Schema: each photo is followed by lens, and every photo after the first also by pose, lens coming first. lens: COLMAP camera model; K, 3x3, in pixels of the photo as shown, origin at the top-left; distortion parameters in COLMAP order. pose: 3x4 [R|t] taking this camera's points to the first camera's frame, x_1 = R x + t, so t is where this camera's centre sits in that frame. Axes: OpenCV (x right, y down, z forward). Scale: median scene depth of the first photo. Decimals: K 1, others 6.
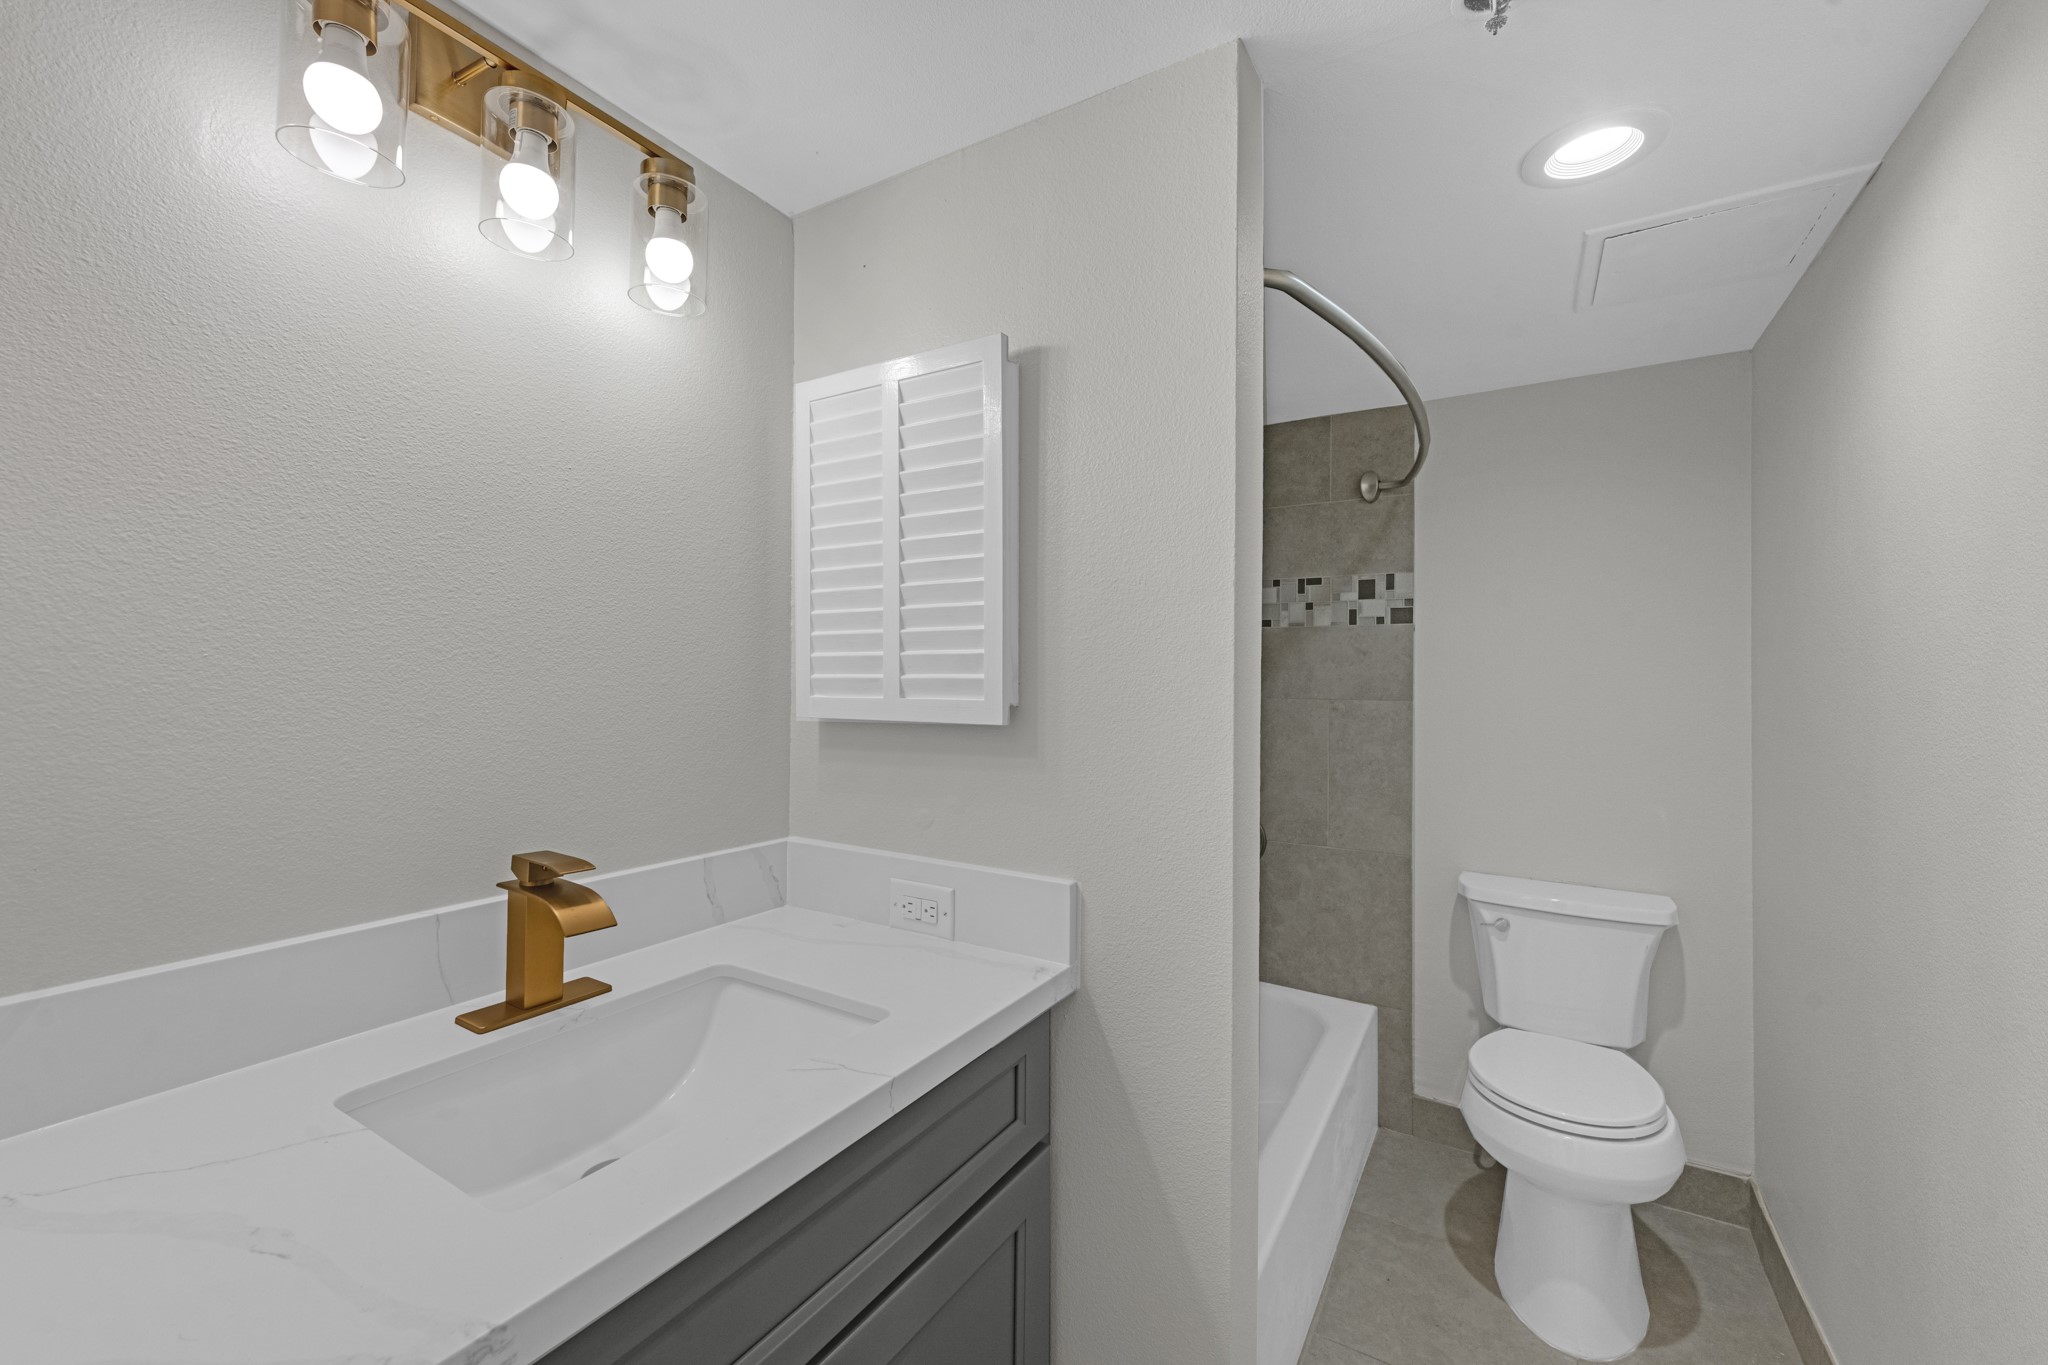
lens RADIAL K [[797.8, 0, 1017.5], [0, 797.8, 673.6], [0, 0, 1]] dist [0.002025, -0.000105]
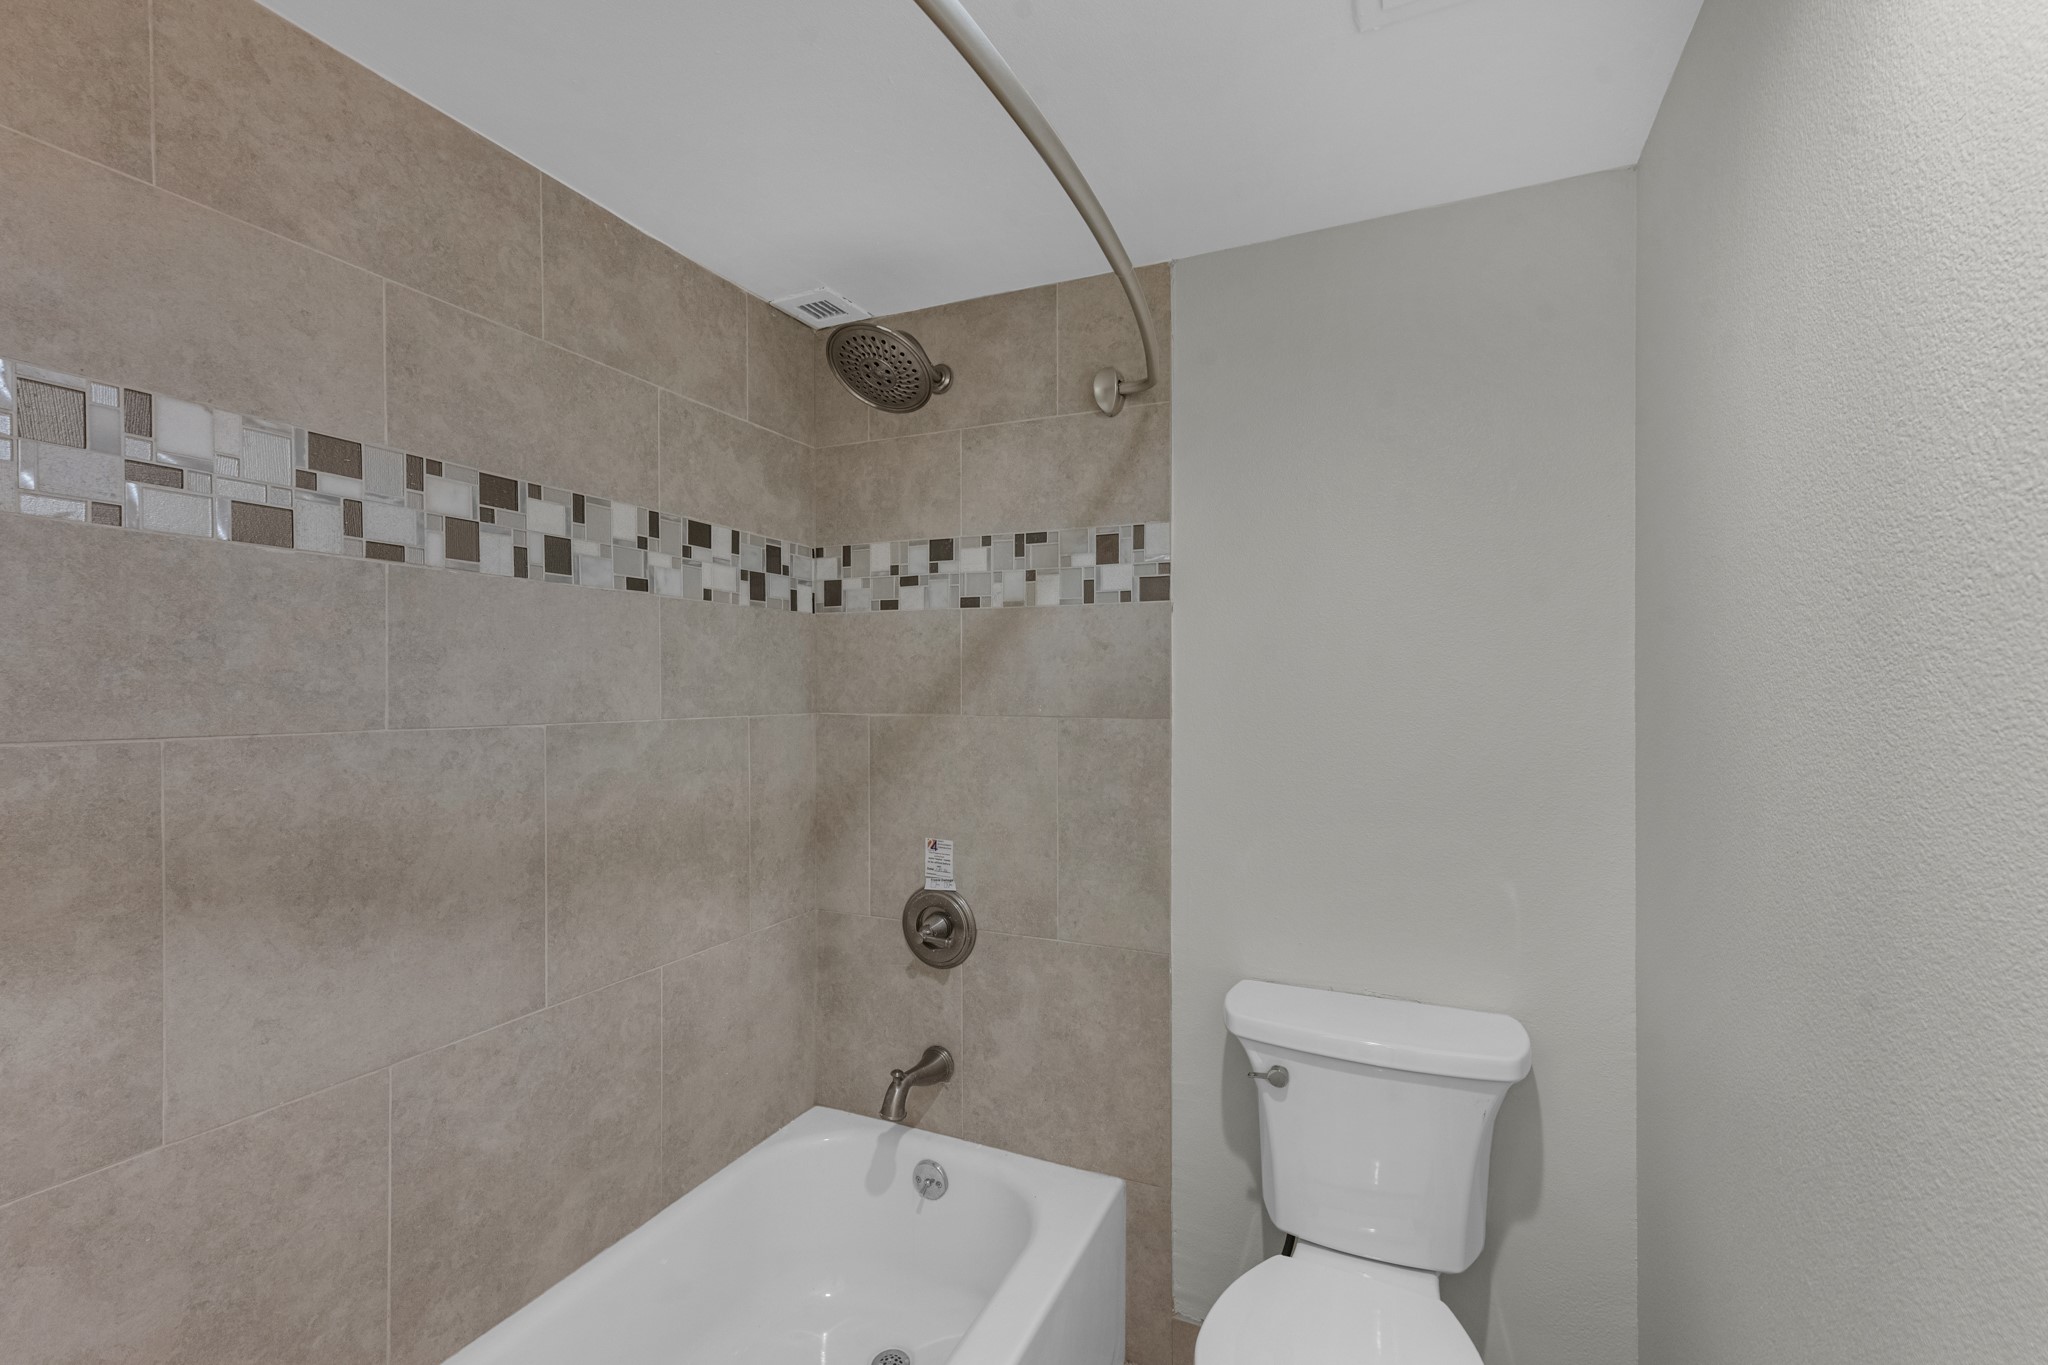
lens RADIAL K [[844.2, 0, 1034.1], [0, 844.2, 688.0], [0, 0, 1]] dist [-0.000865, 0.000217]
pose [[0.990877, -0.009197, 0.134458, 0.286675], [0.007779, 0.999909, 0.011066, 0.000640], [-0.134548, -0.009919, 0.990857, 0.322340]]
